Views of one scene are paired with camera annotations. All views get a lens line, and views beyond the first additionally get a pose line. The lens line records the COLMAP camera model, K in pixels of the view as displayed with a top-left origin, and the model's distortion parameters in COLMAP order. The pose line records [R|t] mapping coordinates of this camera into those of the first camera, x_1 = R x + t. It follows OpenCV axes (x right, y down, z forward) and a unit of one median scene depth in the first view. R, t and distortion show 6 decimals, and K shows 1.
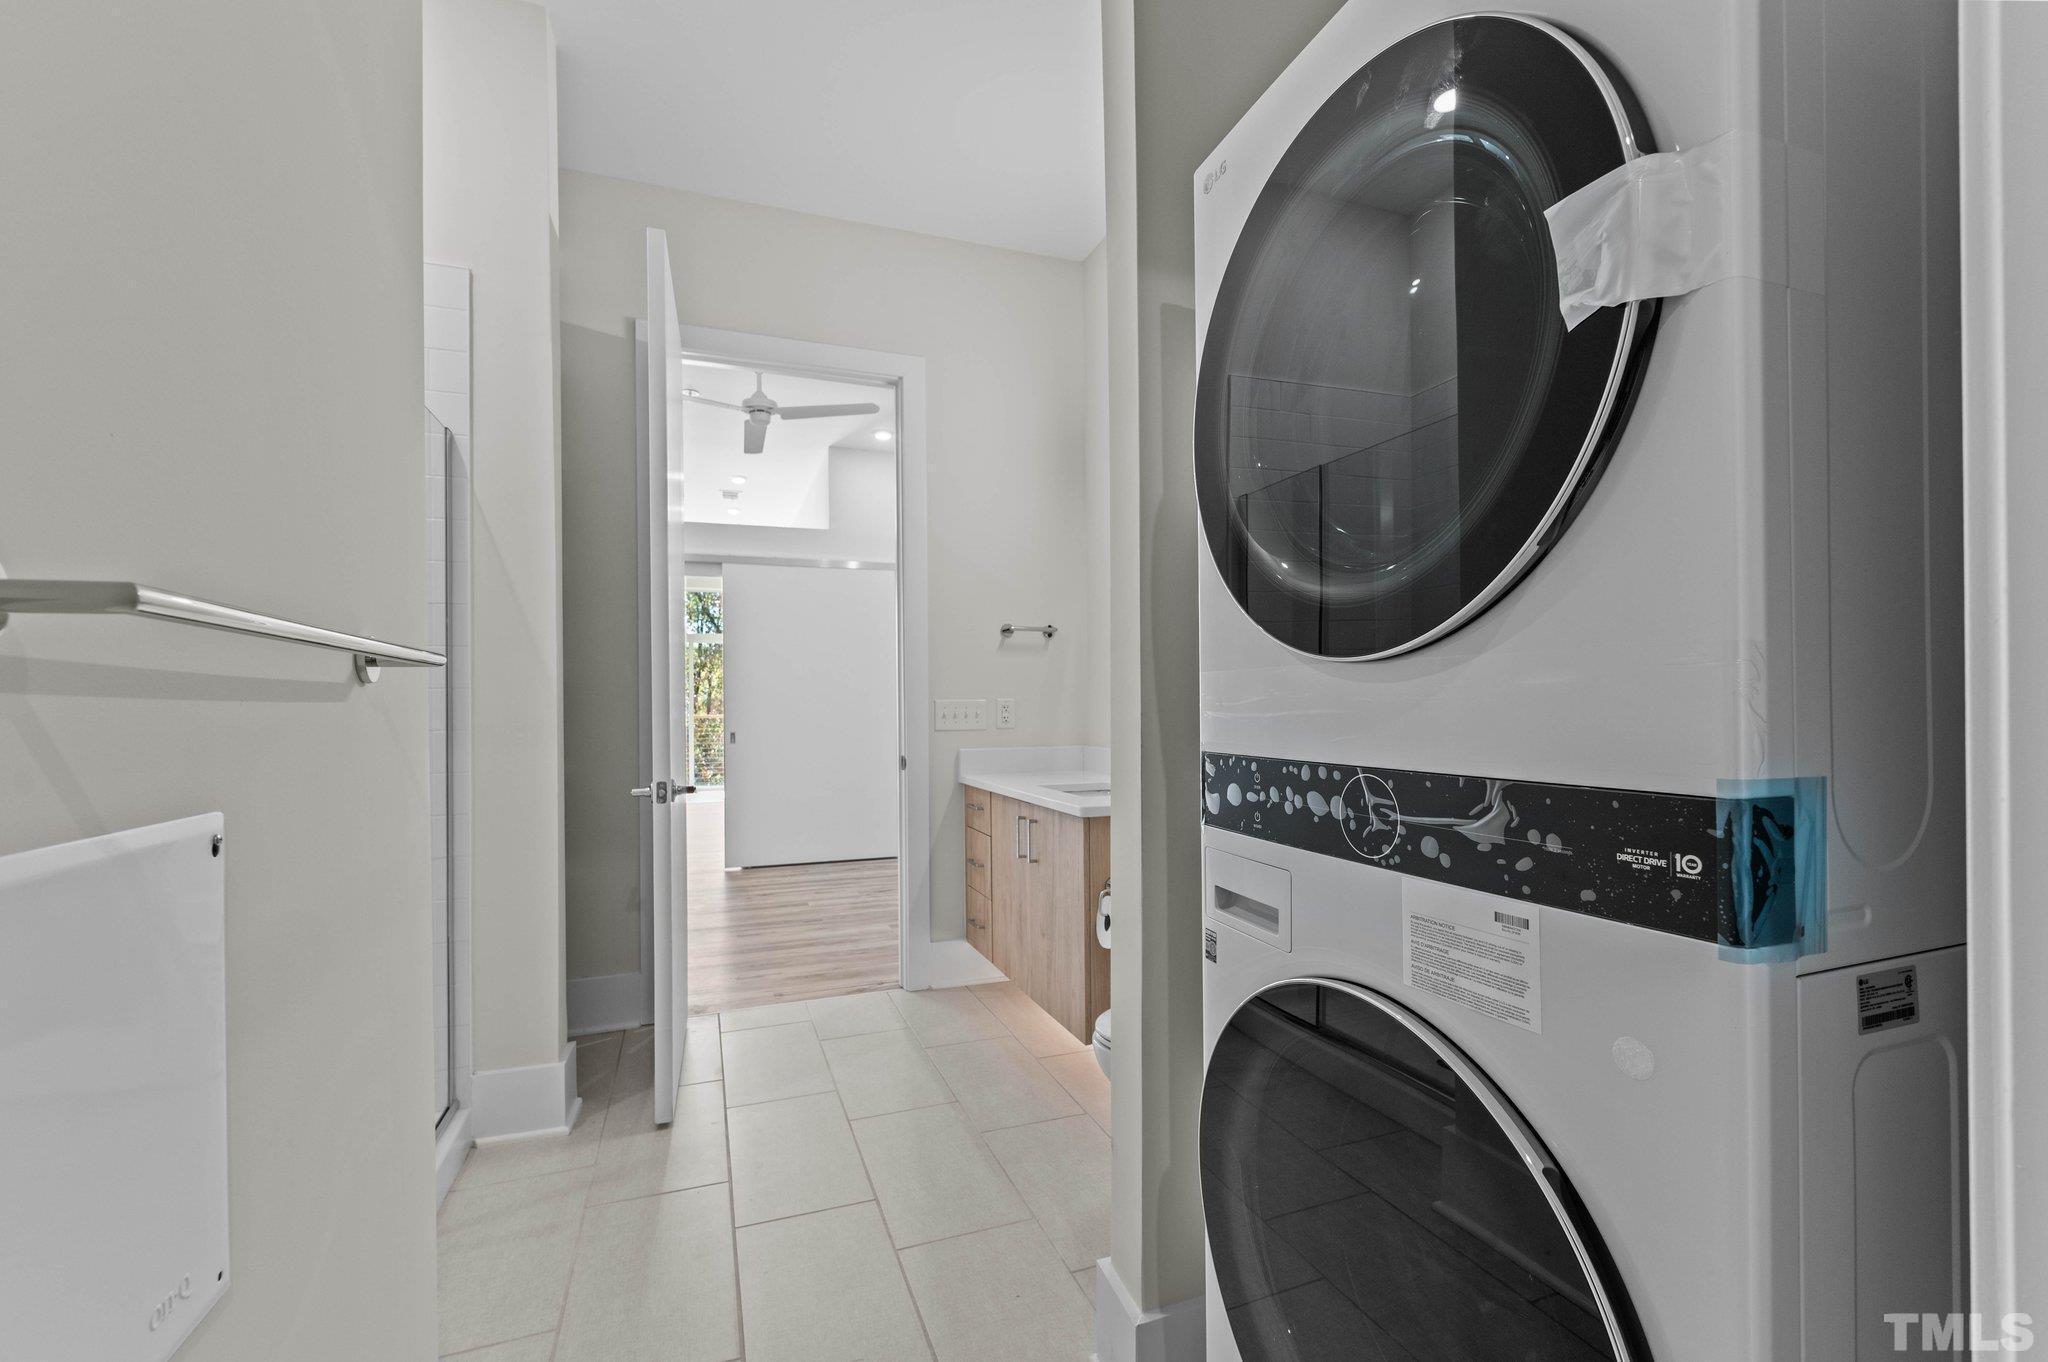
lens RADIAL K [[875.3, 0, 1019.8], [0, 875.3, 690.1], [0, 0, 1]] dist [0.000139, -0.000001]
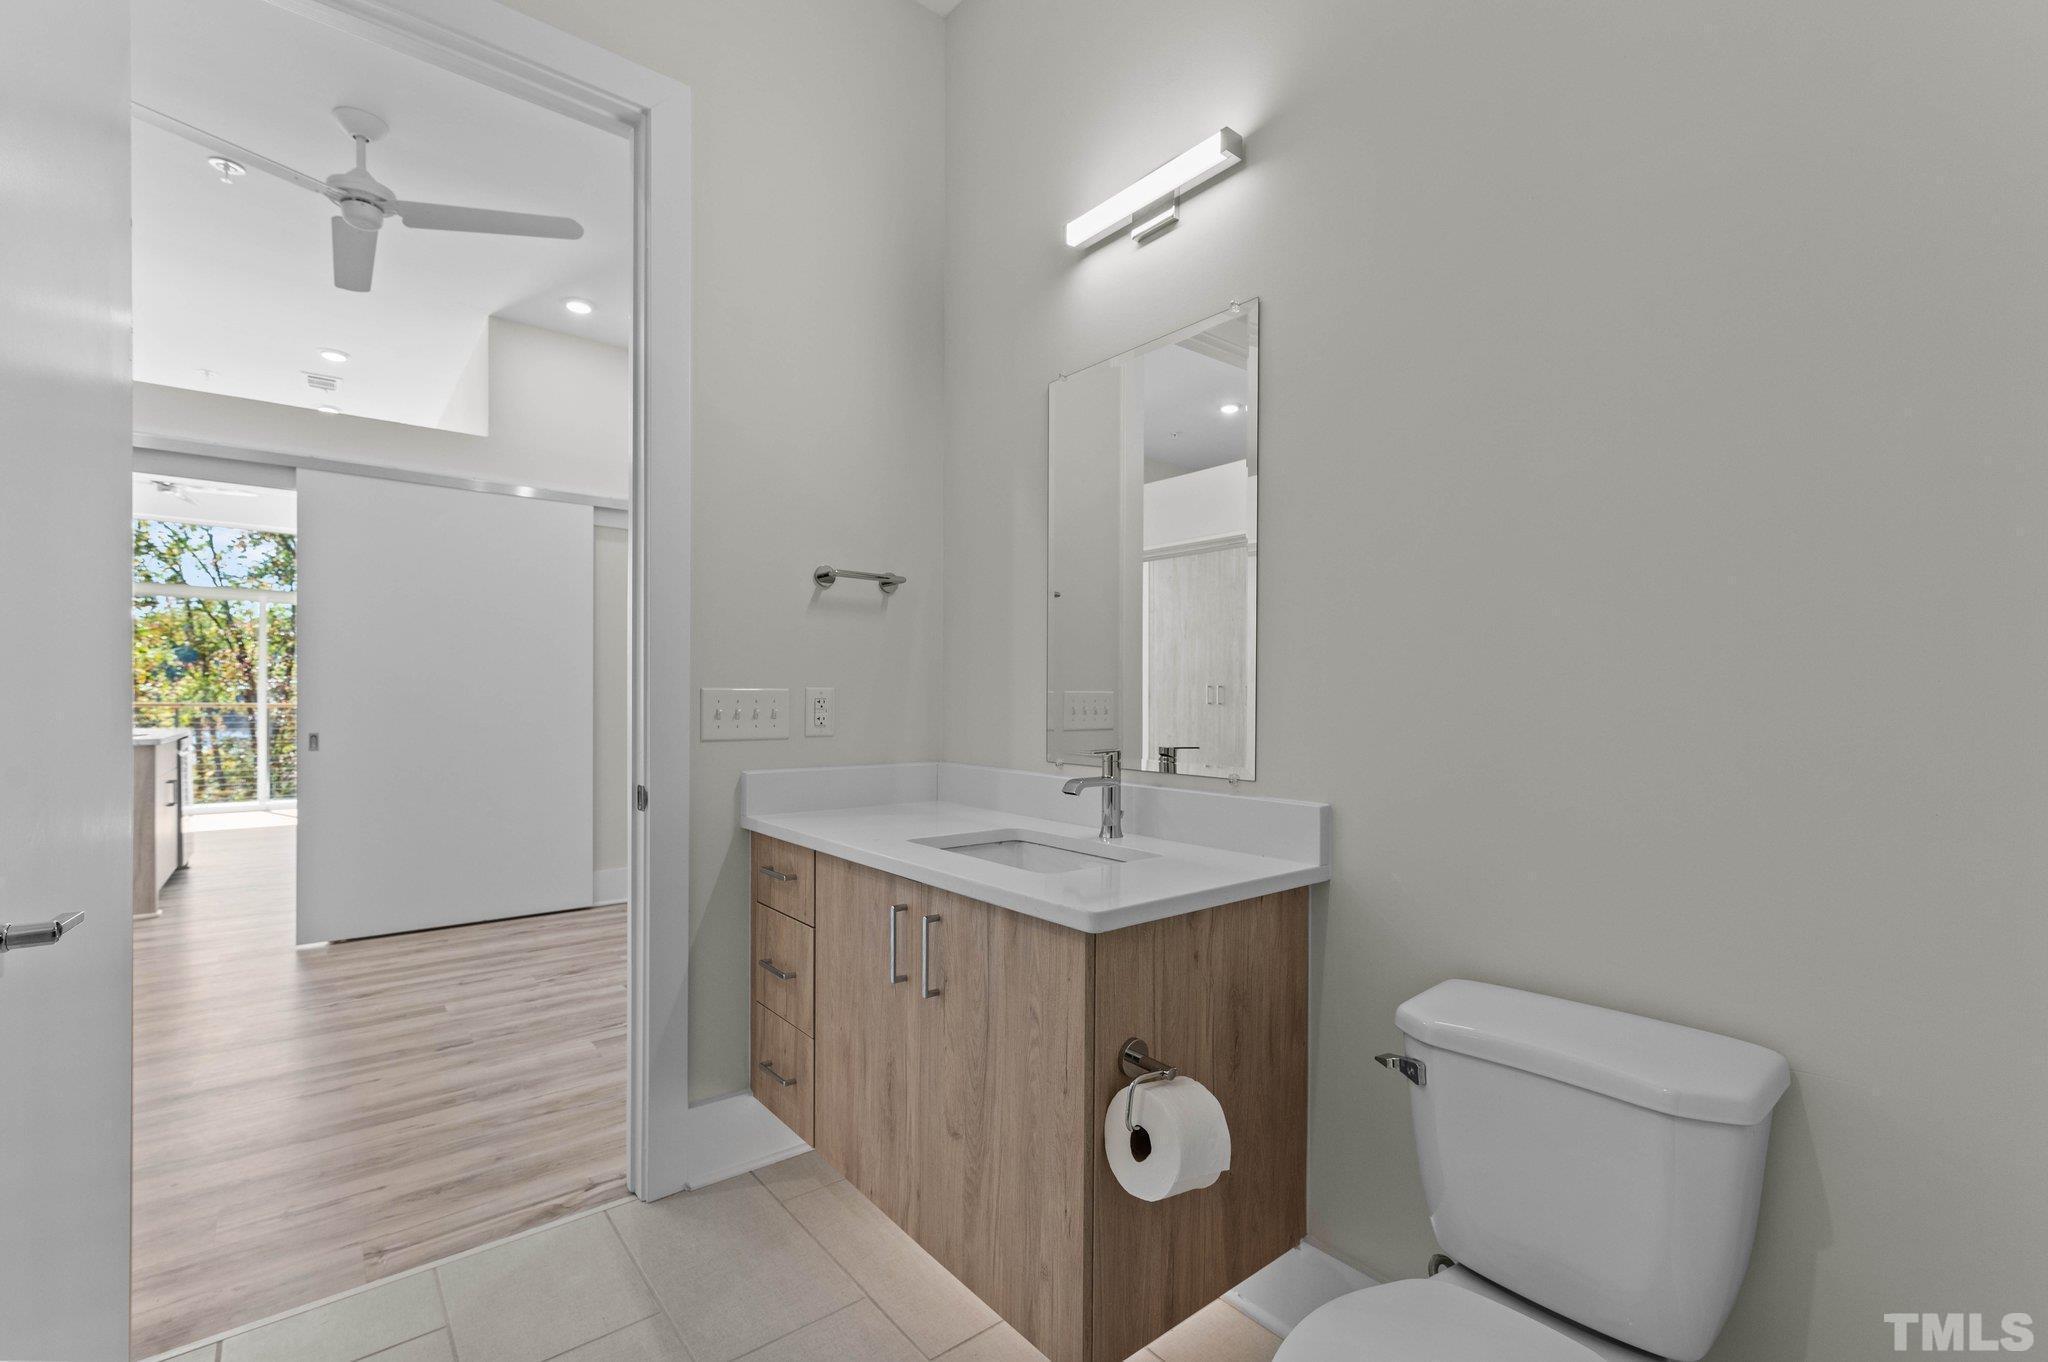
lens RADIAL K [[875.3, 0, 1019.8], [0, 875.3, 690.1], [0, 0, 1]] dist [0.000139, -0.000001]
pose [[0.943456, 0.013250, 0.331233, -0.086384], [-0.016613, 0.999835, 0.007322, 0.004688], [-0.331082, -0.012411, 0.943520, 0.368826]]
